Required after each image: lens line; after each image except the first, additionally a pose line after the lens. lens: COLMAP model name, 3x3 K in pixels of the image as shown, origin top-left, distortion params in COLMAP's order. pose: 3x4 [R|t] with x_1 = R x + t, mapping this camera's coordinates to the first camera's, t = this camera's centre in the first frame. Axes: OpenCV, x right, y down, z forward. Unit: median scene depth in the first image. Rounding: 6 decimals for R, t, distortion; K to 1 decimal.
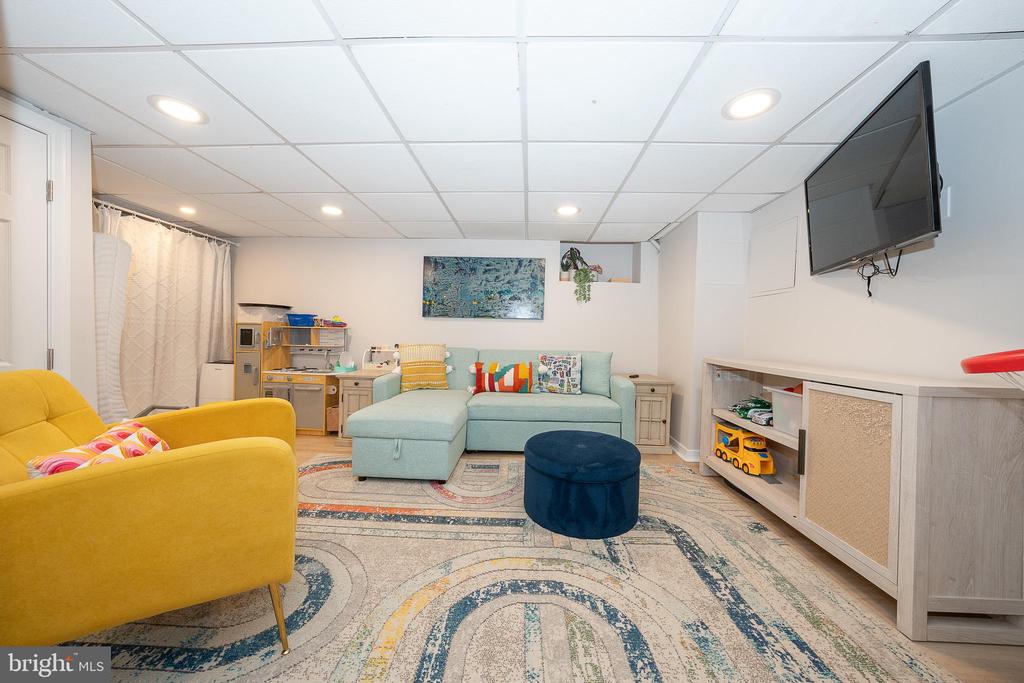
lens RADIAL K [[352.2, 0, 514.3], [0, 352.2, 336.9], [0, 0, 1]] dist [-0.024096, 0.004500]
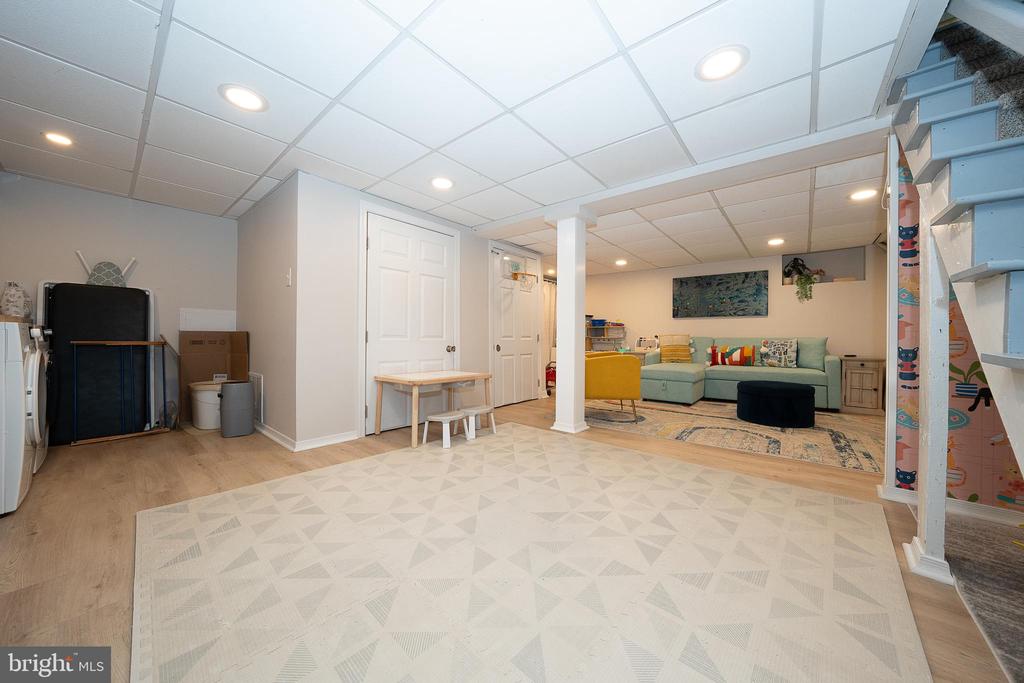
lens RADIAL K [[352.2, 0, 513.9], [0, 352.2, 336.4], [0, 0, 1]] dist [-0.024096, 0.004500]
pose [[0.792693, -0.017938, -0.609357, 0.130744], [0.006980, 0.999769, -0.020351, 0.054764], [0.609581, 0.011879, 0.792635, -0.689226]]
